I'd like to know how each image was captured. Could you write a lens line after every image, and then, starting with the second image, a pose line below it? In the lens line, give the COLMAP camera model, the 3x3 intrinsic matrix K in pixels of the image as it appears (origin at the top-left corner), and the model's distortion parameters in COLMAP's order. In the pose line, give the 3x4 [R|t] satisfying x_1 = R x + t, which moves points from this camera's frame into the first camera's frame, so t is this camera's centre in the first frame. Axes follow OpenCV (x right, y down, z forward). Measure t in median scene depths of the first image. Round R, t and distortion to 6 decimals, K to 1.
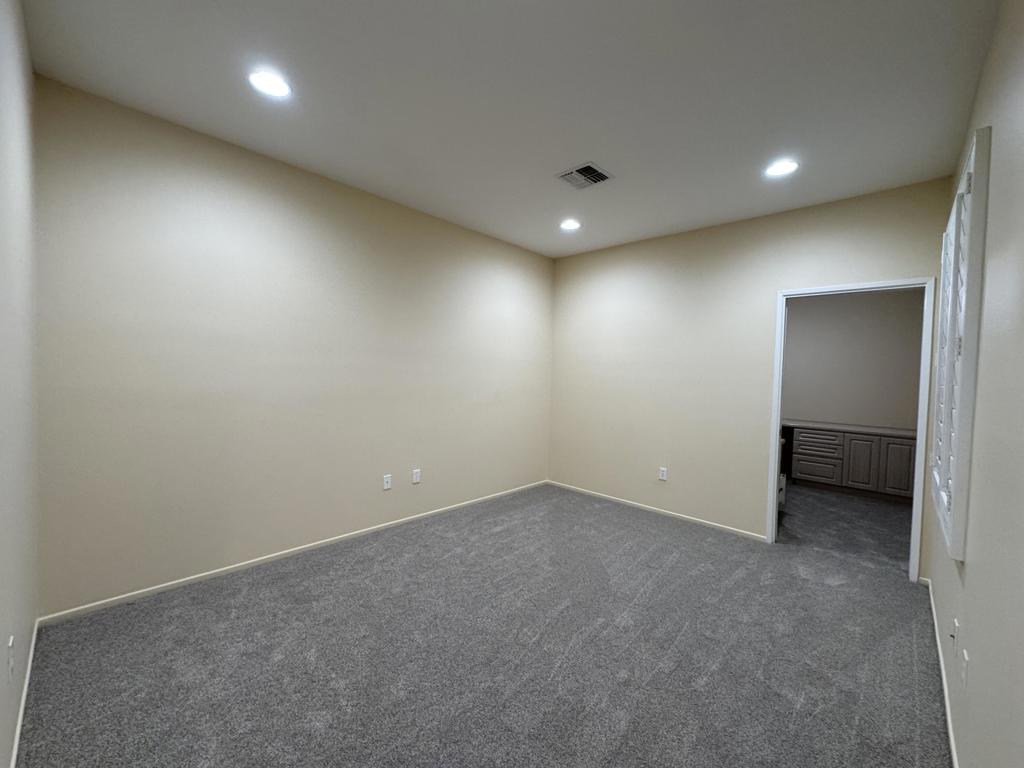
lens RADIAL K [[409.5, 0, 512.0], [0, 409.5, 384.0], [0, 0, 1]] dist [-0.000632, -0.000036]
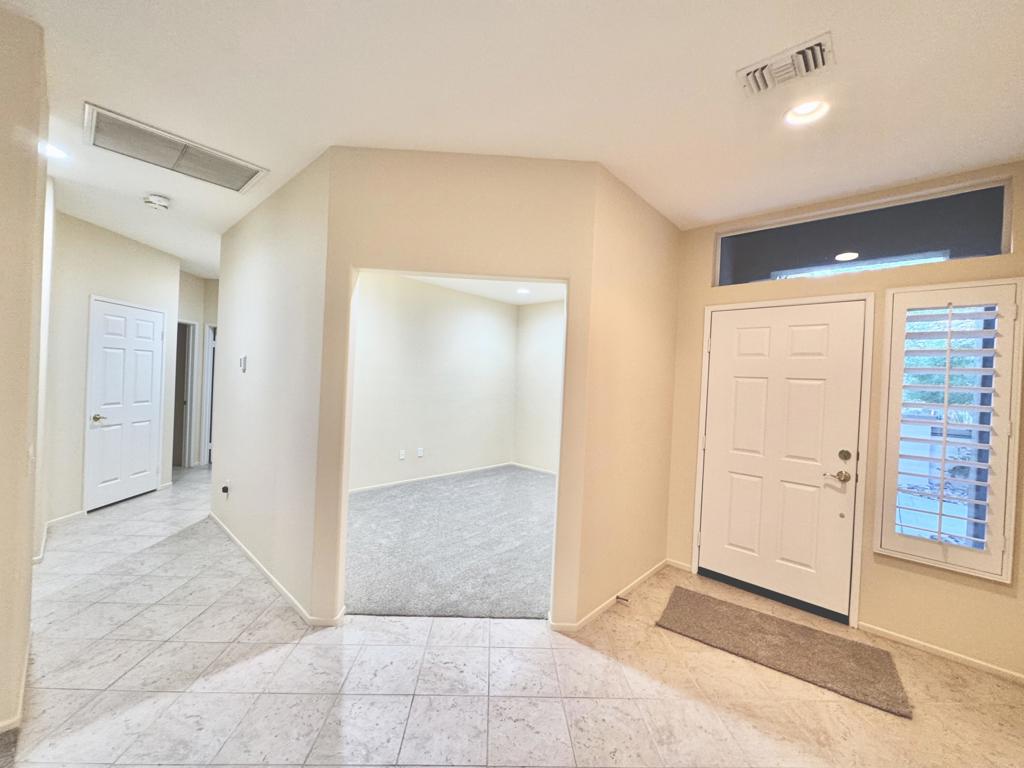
lens RADIAL K [[409.5, 0, 512.0], [0, 409.5, 384.0], [0, 0, 1]] dist [-0.000632, -0.000036]
pose [[0.999798, 0.011983, 0.016119, 0.100059], [-0.011602, 0.999657, -0.023490, -0.000926], [-0.016395, 0.023298, 0.999594, -0.659780]]
